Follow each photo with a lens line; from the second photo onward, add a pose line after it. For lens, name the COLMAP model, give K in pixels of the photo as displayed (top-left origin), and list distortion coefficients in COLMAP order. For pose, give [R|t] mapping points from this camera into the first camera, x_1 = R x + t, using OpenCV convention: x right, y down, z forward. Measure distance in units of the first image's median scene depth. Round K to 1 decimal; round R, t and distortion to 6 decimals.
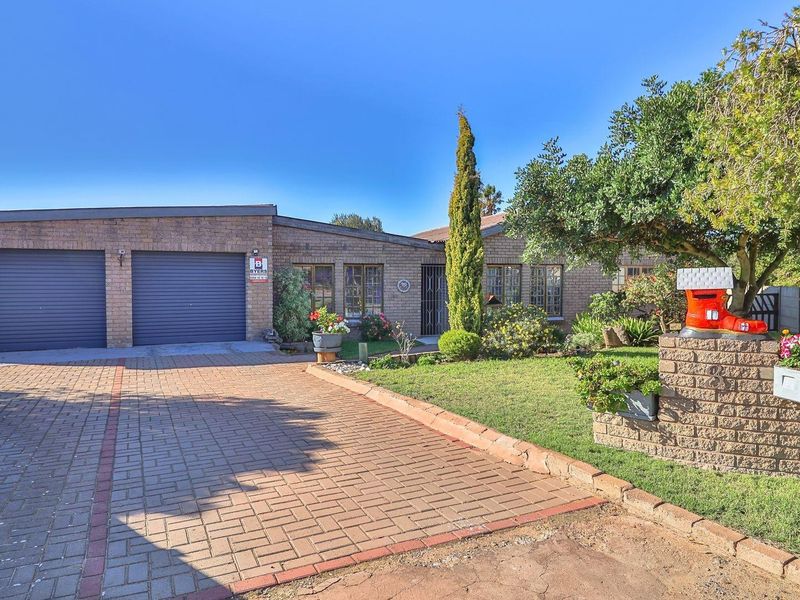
lens RADIAL K [[522.4, 0, 389.9], [0, 522.4, 320.0], [0, 0, 1]] dist [-0.001528, 0.002889]
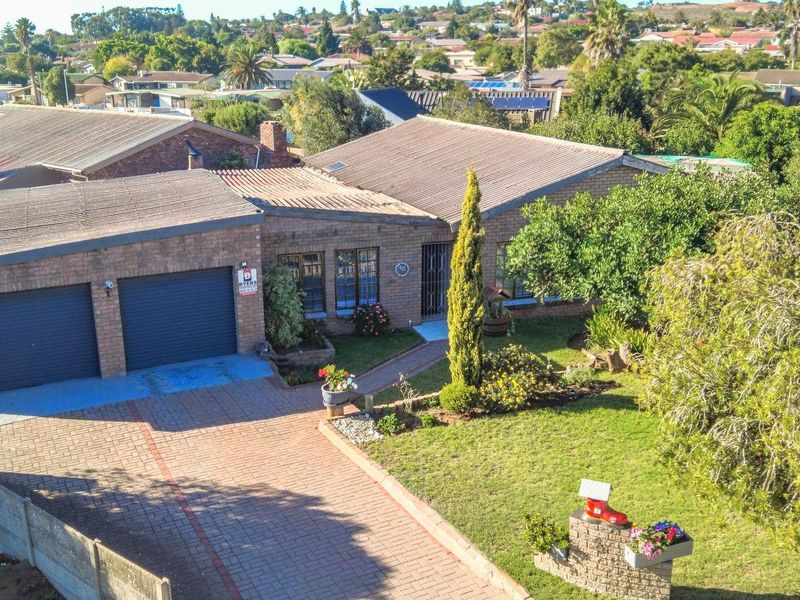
lens RADIAL K [[815.0, 0, 388.2], [0, 815.0, 309.7], [0, 0, 1]] dist [0.136614, -0.403021]
pose [[0.999633, -0.014277, 0.023042, -0.046520], [0.008543, 0.972669, 0.232039, -0.498373], [-0.025725, -0.231757, 0.972434, -0.563495]]
